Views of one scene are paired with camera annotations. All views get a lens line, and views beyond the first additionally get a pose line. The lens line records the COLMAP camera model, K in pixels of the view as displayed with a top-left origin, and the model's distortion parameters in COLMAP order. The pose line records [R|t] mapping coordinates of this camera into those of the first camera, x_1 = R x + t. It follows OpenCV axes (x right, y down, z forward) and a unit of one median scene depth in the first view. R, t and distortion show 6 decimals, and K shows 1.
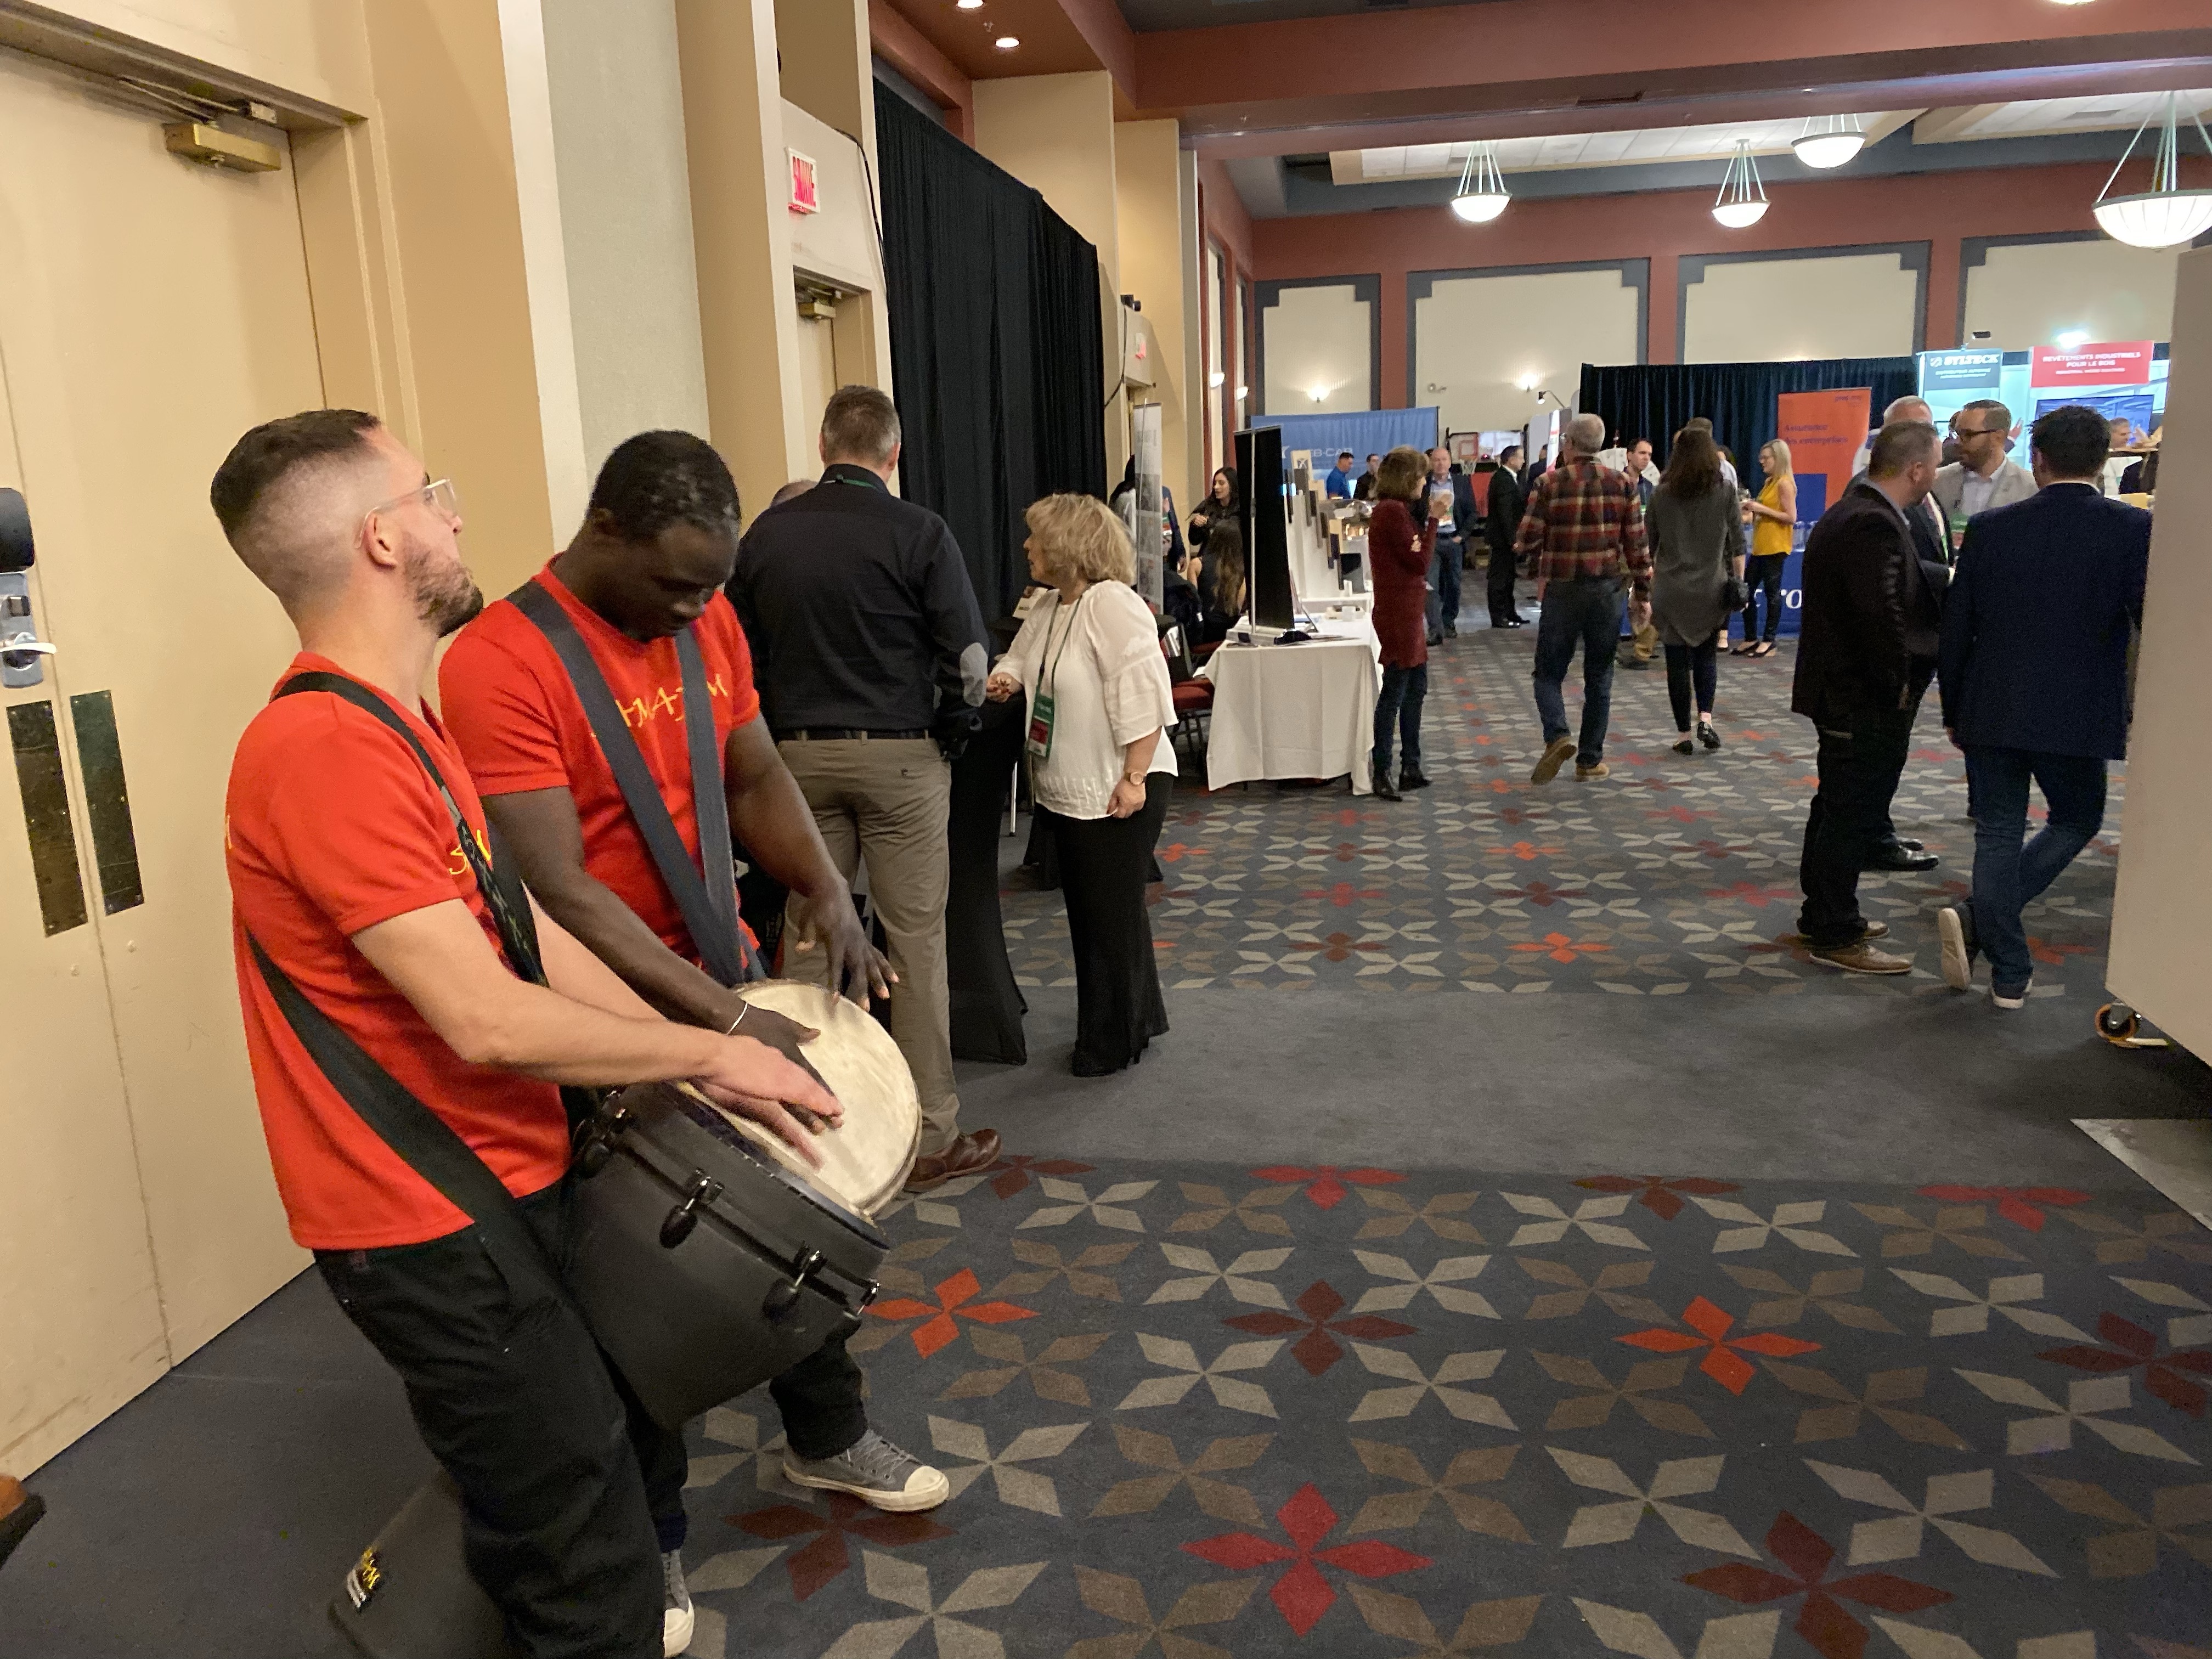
lens RADIAL K [[1706.7, 0, 1101.8], [0, 1706.7, 831.0], [0, 0, 1]] dist [-0.002338, -0.002066]
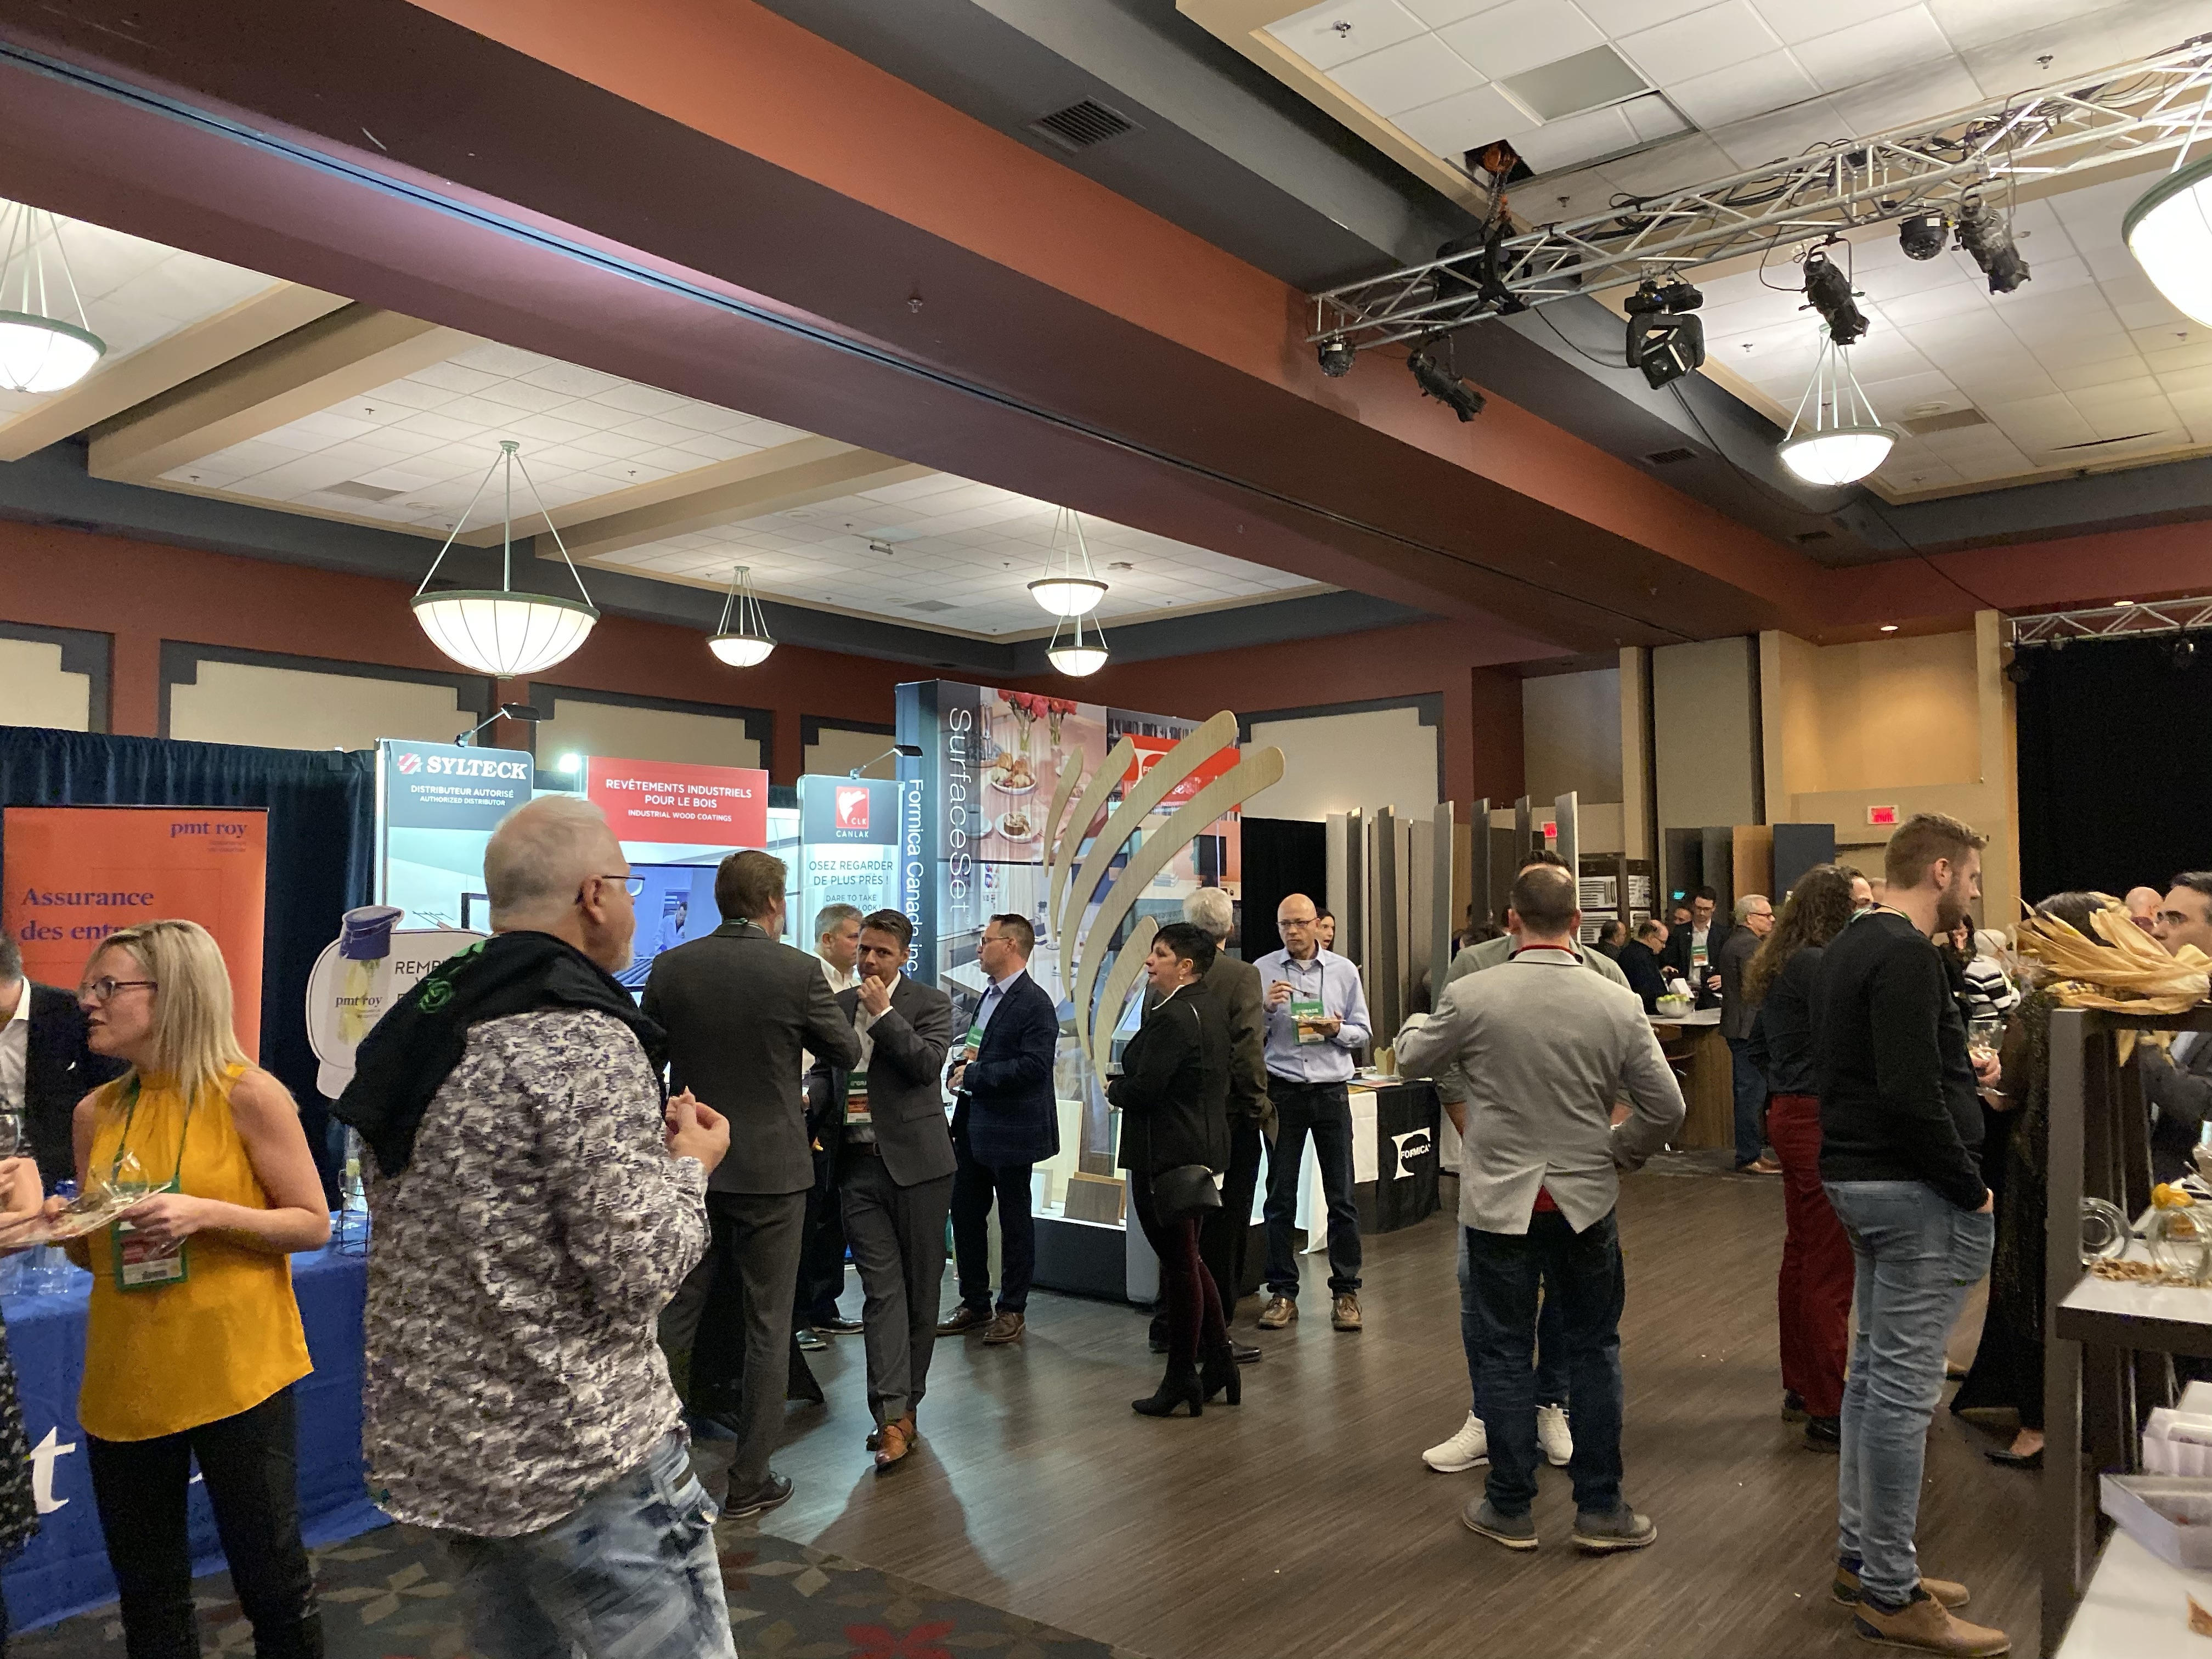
lens RADIAL K [[1706.7, 0, 1101.6], [0, 1706.7, 835.0], [0, 0, 1]] dist [-0.002338, -0.002066]
pose [[0.498777, 0.084723, 0.862579, 0.205054], [0.168190, 0.966832, -0.192217, -0.142719], [-0.850255, 0.240950, 0.467984, 0.638413]]
